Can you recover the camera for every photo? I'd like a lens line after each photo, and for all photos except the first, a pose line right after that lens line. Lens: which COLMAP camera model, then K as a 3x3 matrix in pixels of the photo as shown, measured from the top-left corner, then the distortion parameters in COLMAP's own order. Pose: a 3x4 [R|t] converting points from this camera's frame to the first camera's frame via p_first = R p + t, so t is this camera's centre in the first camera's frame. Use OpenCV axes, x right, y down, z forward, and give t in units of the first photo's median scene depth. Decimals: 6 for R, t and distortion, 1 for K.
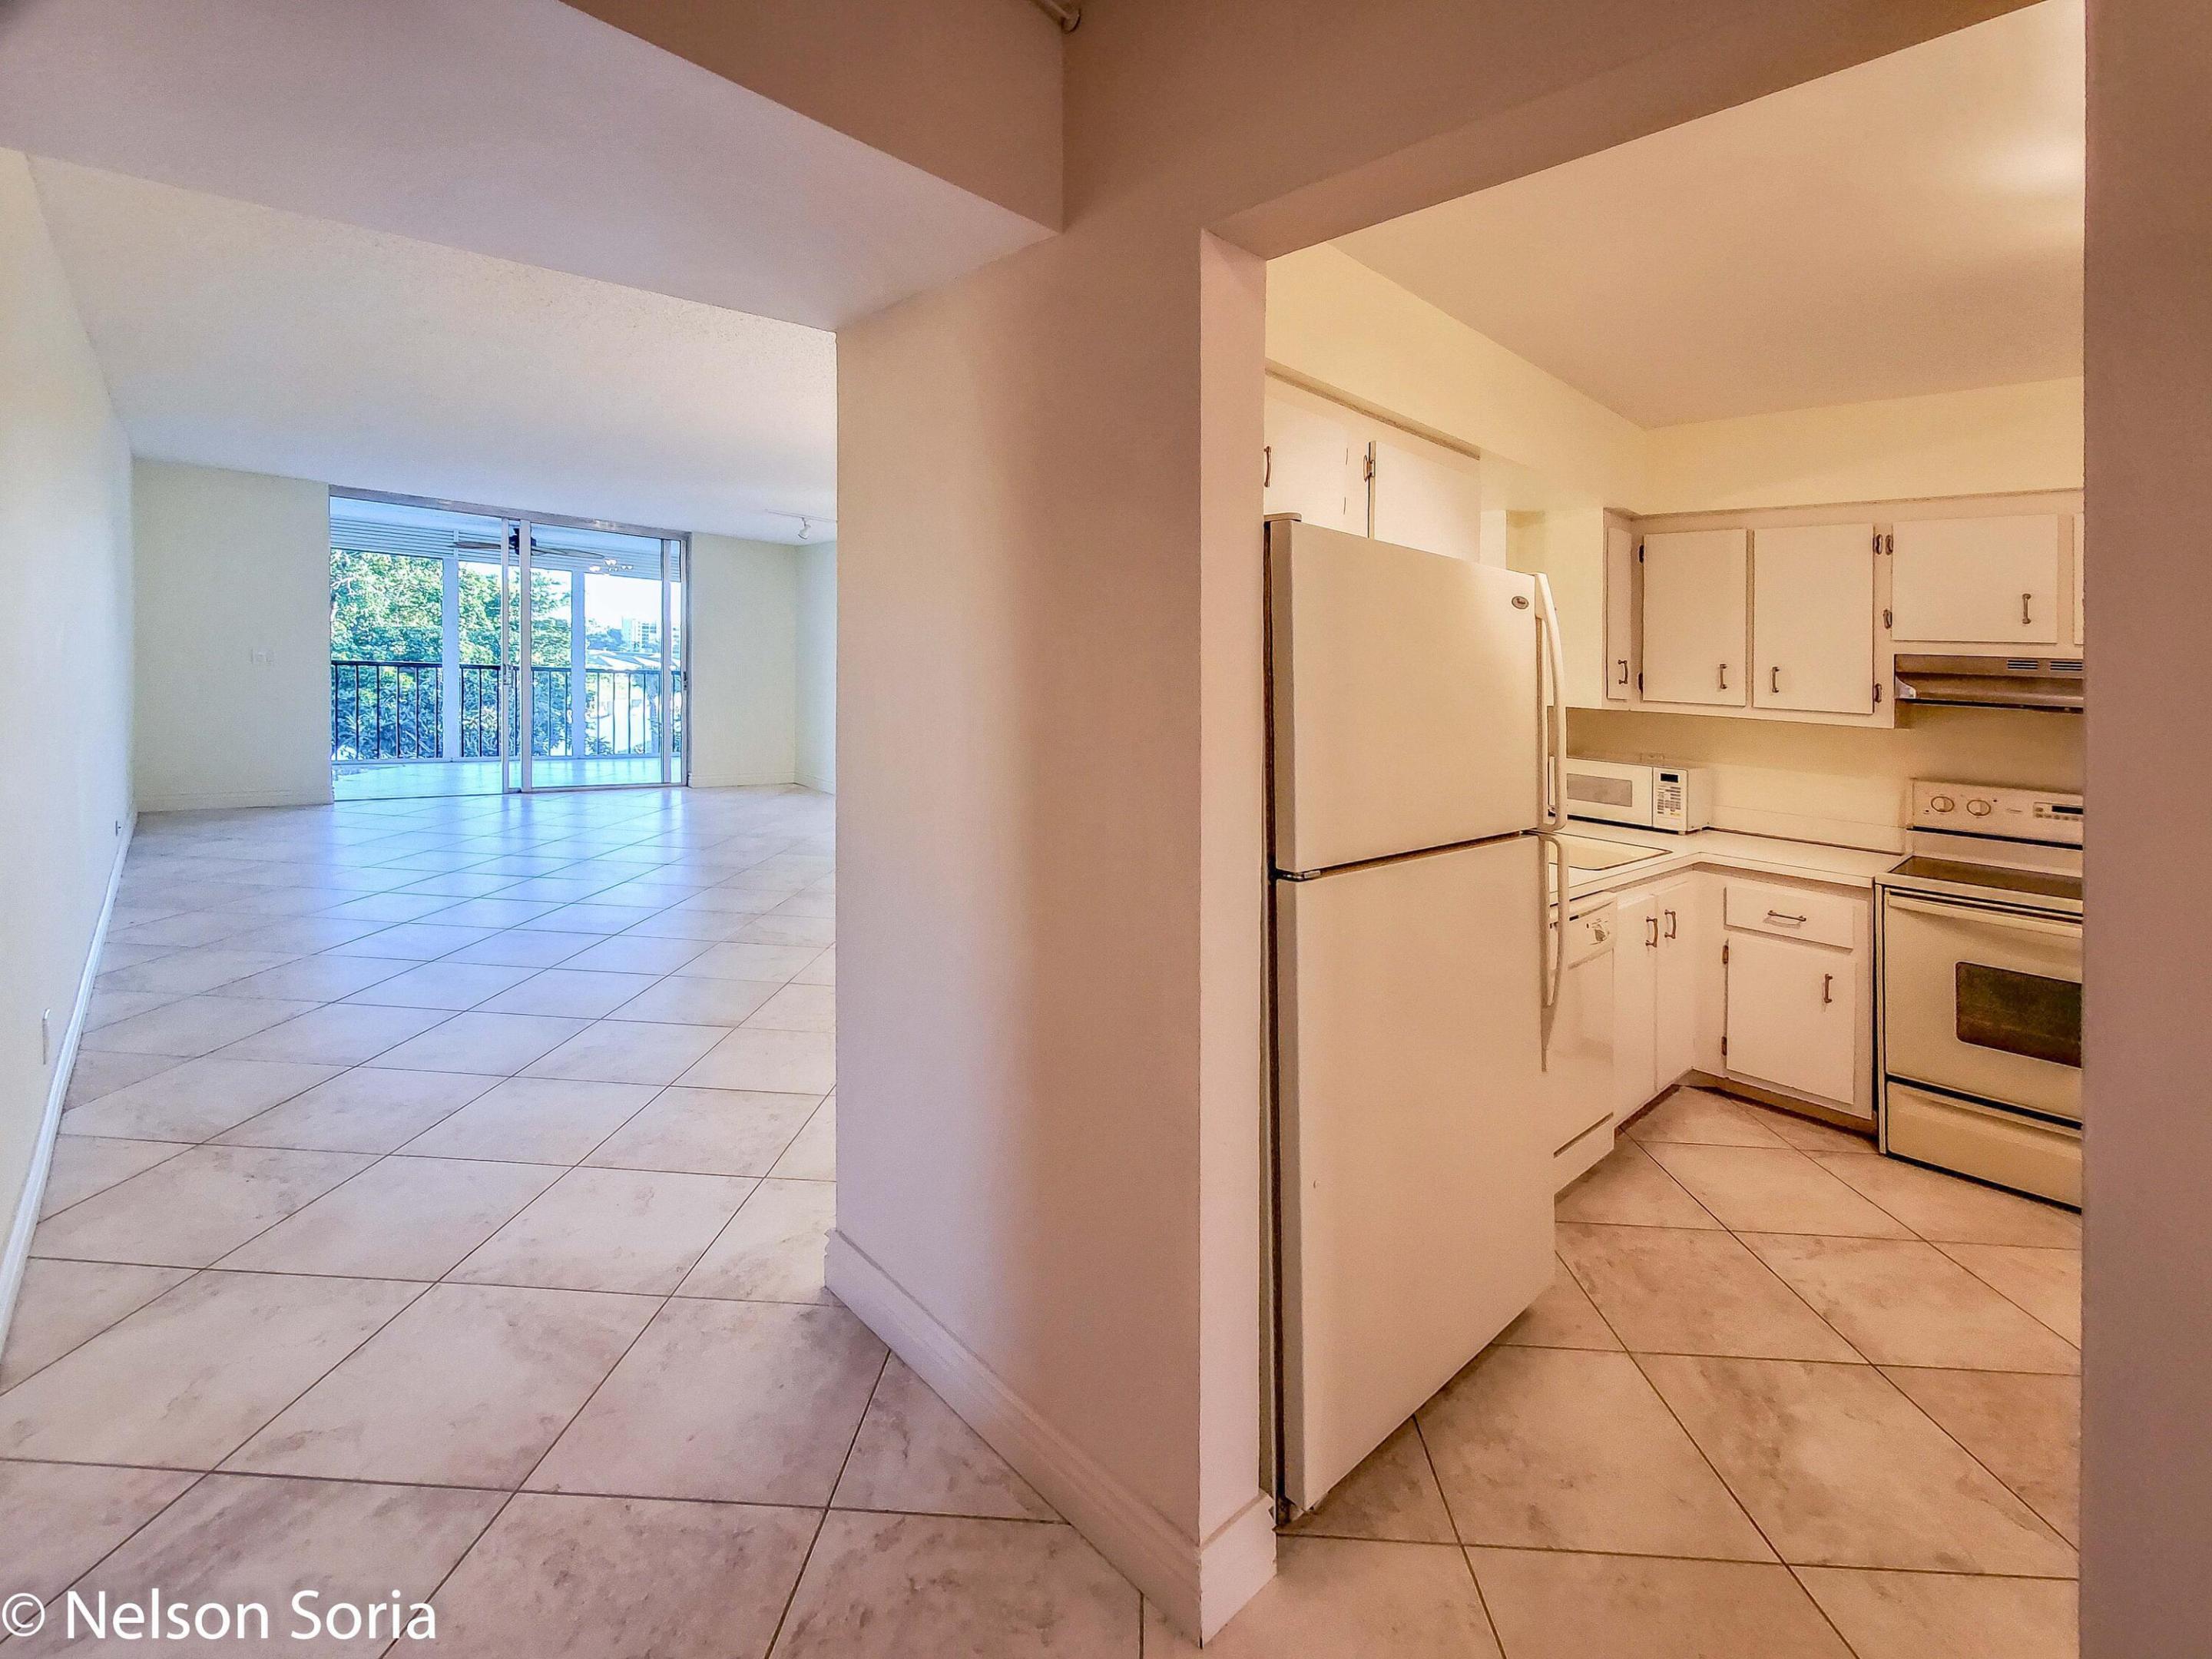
lens RADIAL K [[886.6, 0, 1154.0], [0, 886.6, 787.4], [0, 0, 1]] dist [-0.007976, -0.000066]
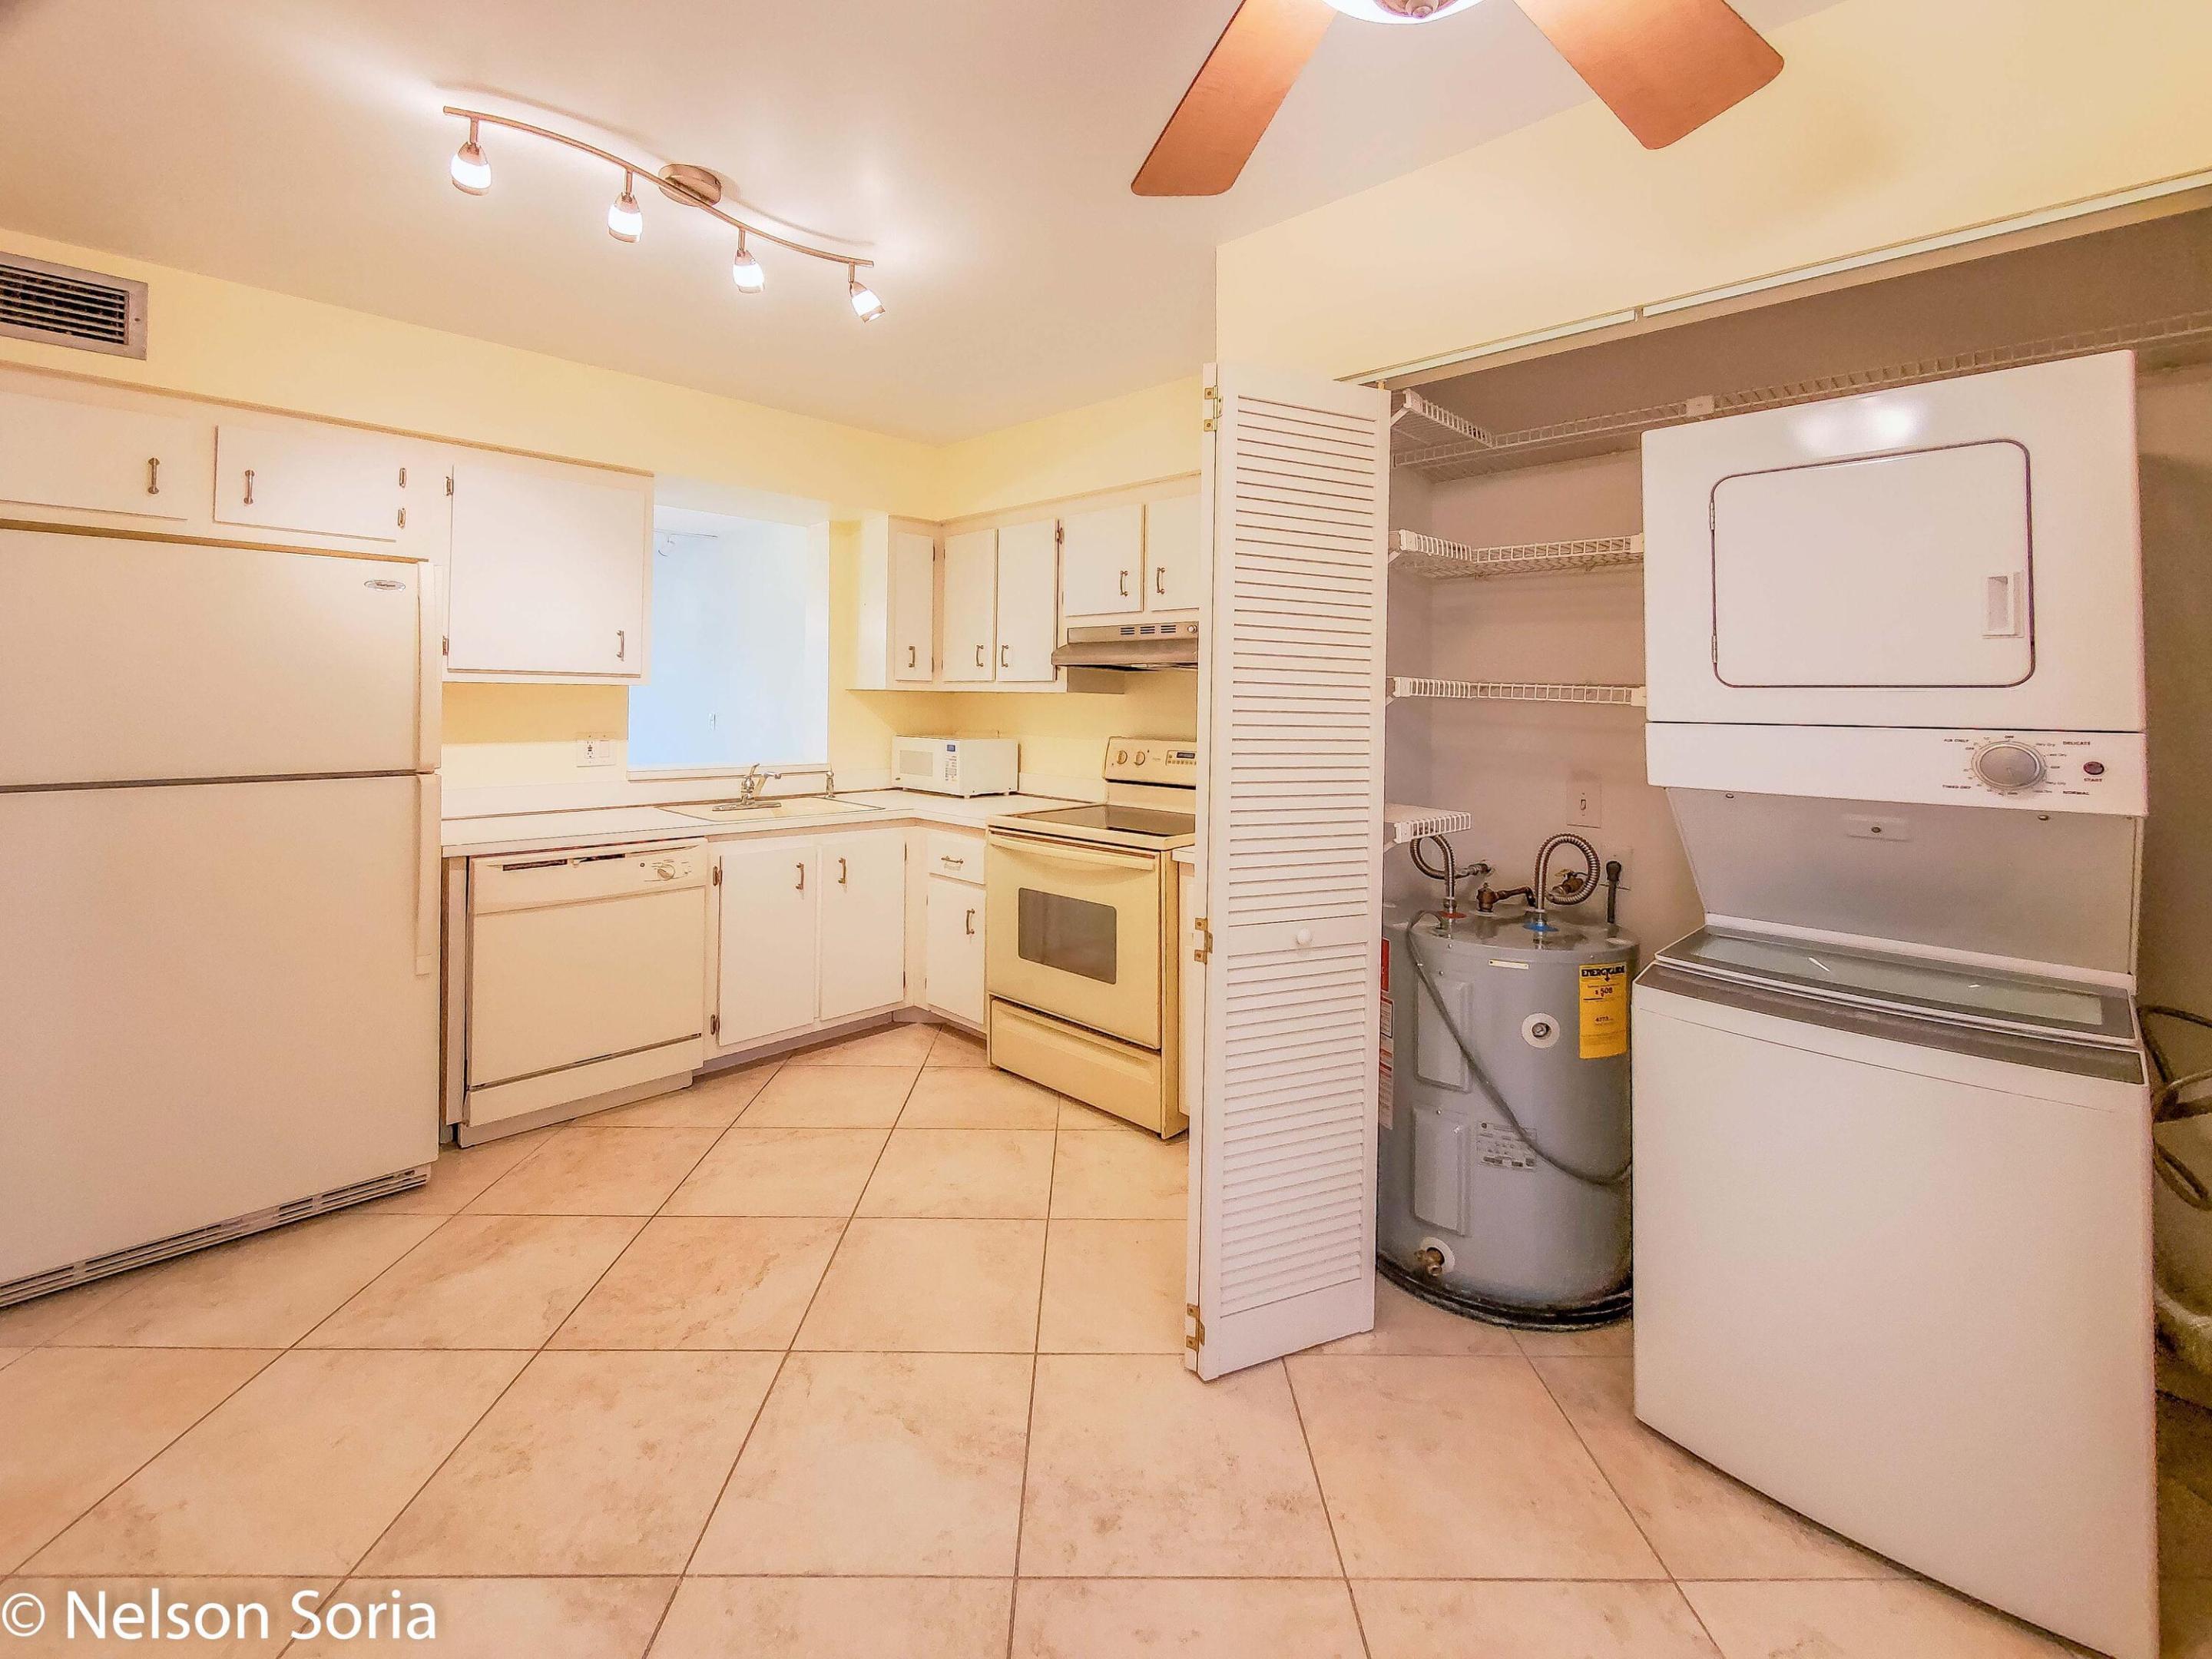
lens RADIAL K [[886.6, 0, 1144.6], [0, 886.6, 762.8], [0, 0, 1]] dist [-0.007976, -0.000066]
pose [[0.998948, -0.037299, 0.026666, 0.781259], [0.038924, 0.997237, -0.063268, 0.086521], [-0.024233, 0.064240, 0.997640, -0.114187]]
